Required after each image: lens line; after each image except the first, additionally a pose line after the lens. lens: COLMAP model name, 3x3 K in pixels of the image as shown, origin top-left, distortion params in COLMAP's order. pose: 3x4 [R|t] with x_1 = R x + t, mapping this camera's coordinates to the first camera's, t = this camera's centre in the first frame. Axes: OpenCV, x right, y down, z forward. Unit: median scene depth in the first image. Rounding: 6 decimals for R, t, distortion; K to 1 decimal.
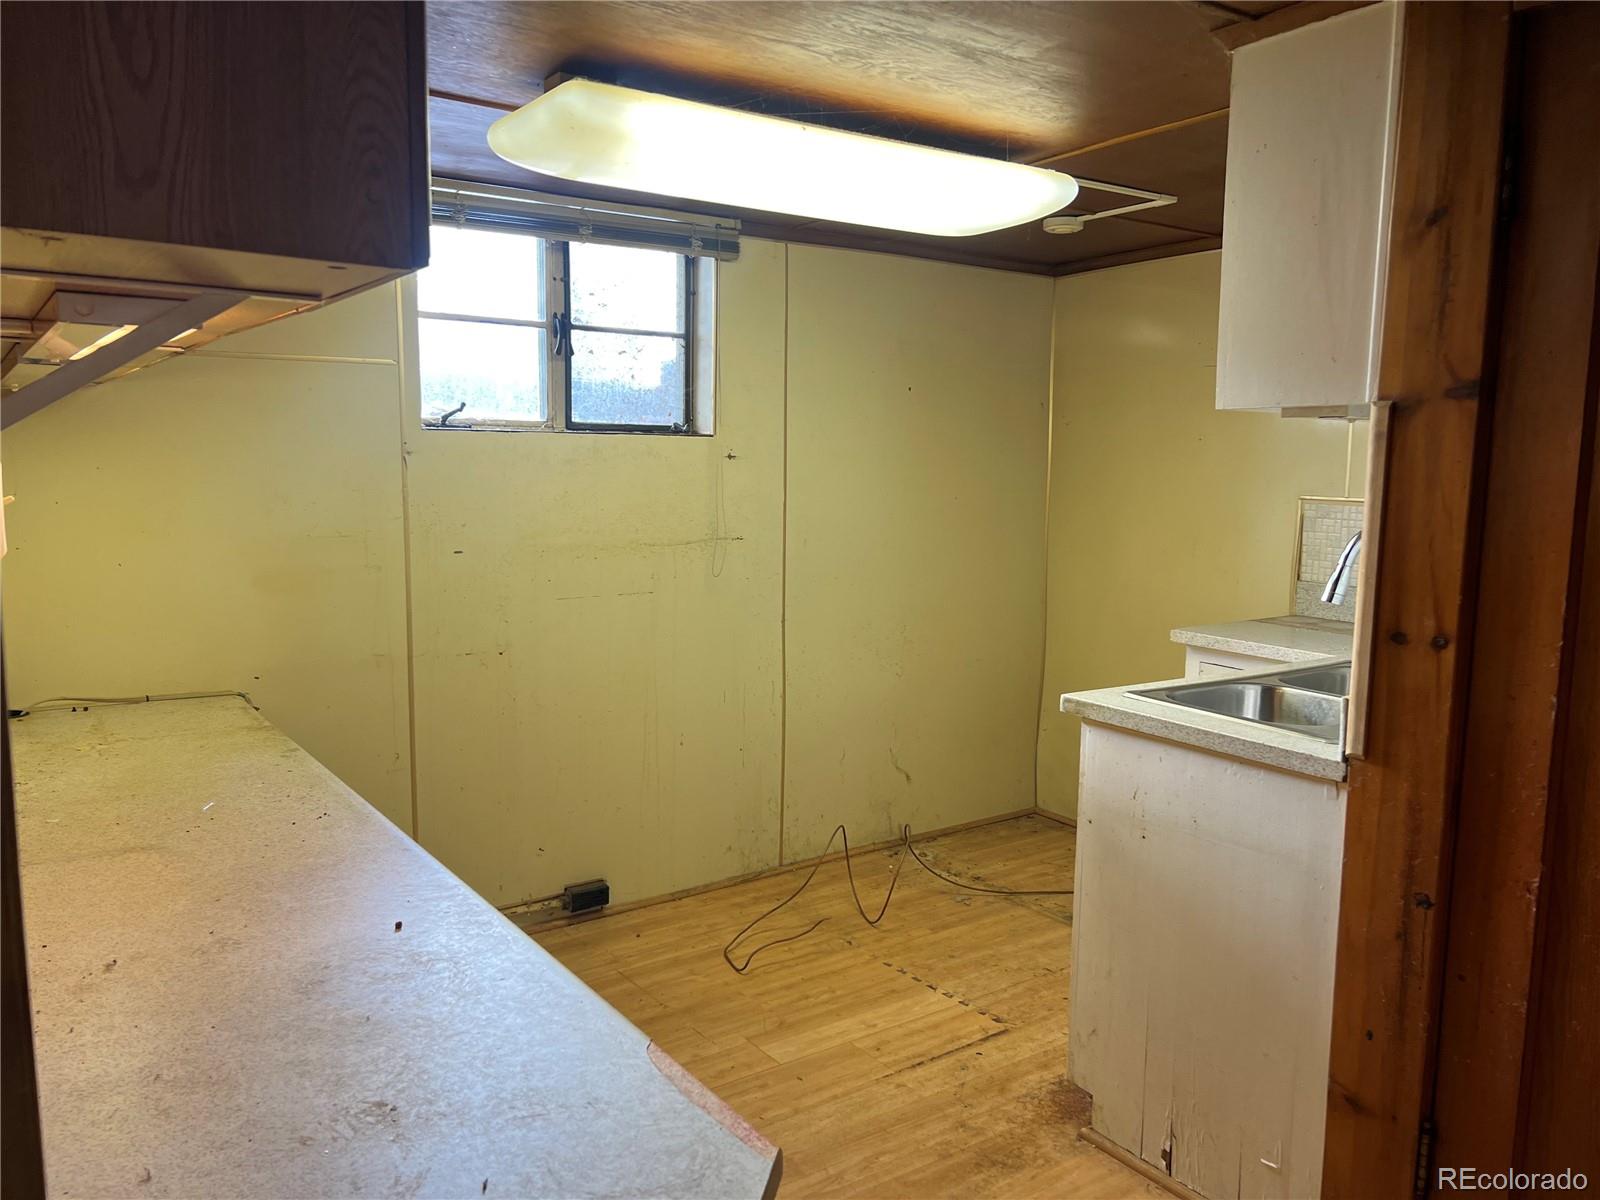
lens RADIAL K [[1199.7, 0, 797.1], [0, 1199.7, 603.2], [0, 0, 1]] dist [0.068686, -0.077117]
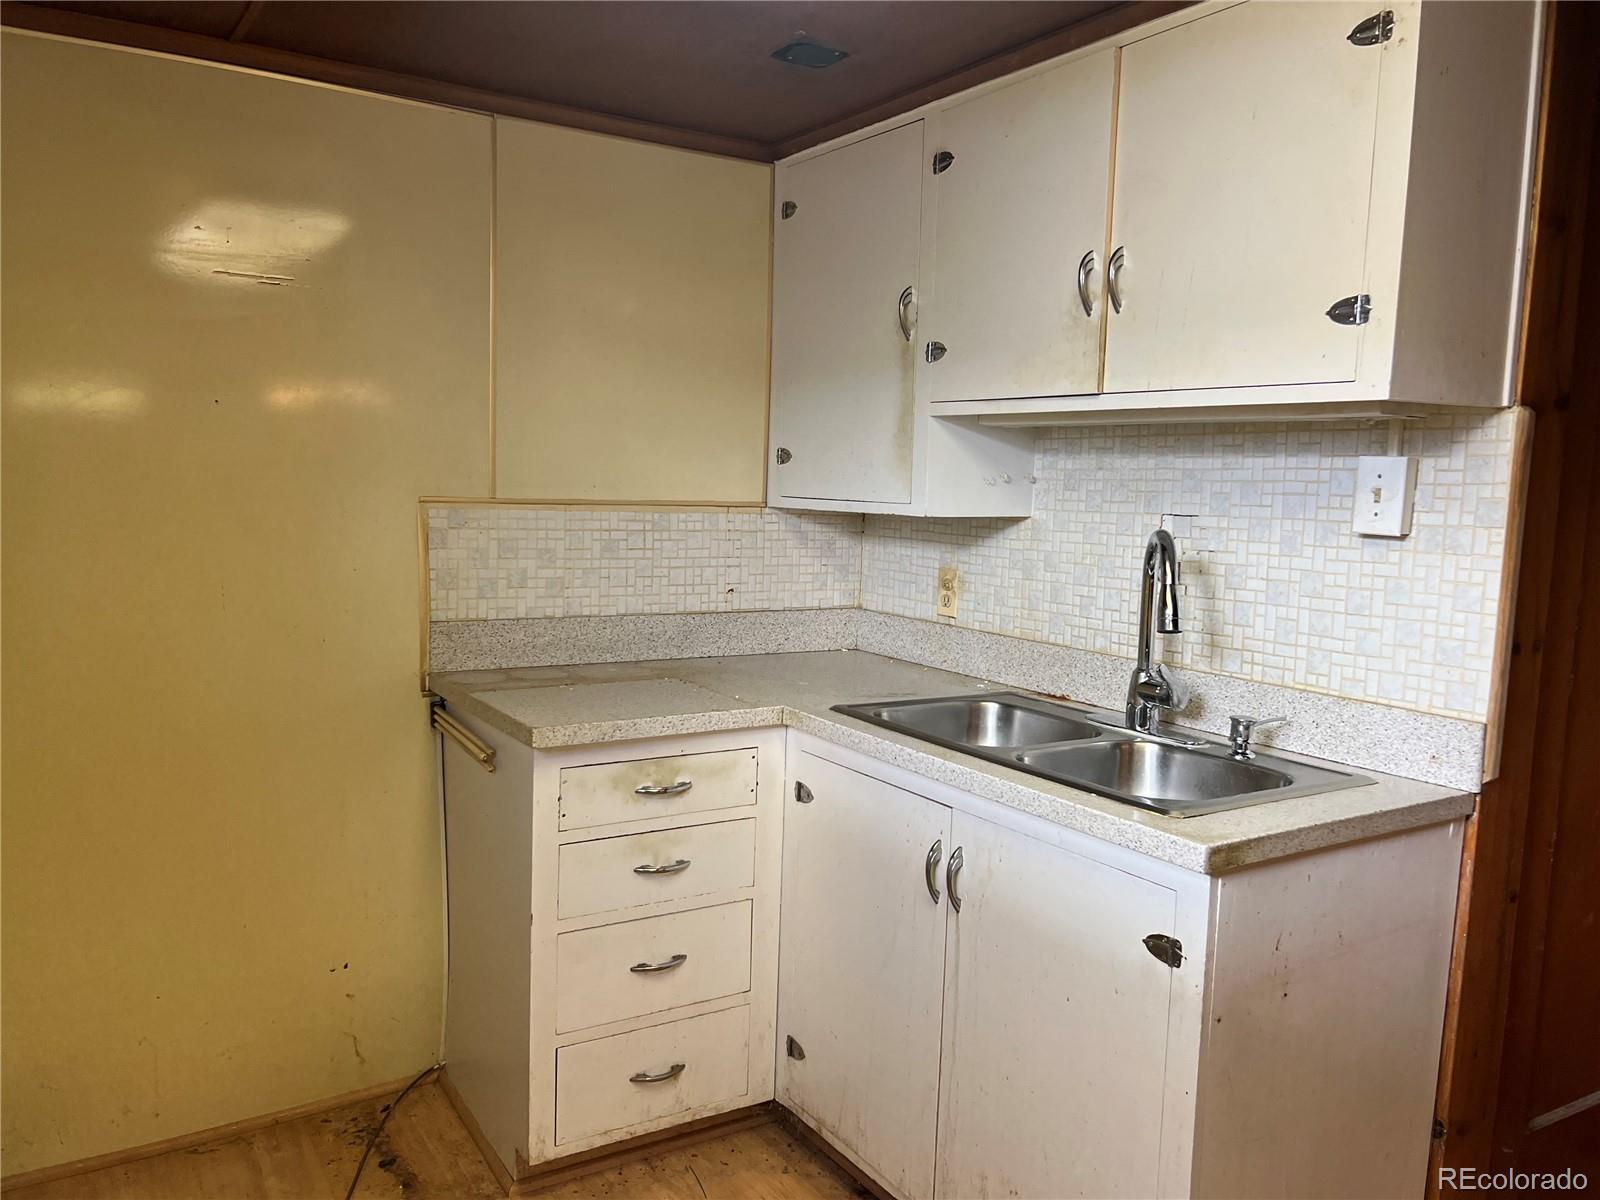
lens RADIAL K [[1199.7, 0, 797.1], [0, 1199.7, 603.2], [0, 0, 1]] dist [0.068686, -0.077117]
pose [[0.036106, -0.119695, 0.992154, -0.274564], [0.095573, 0.988664, 0.115795, -0.098196], [-0.994767, 0.090642, 0.047136, 0.855152]]
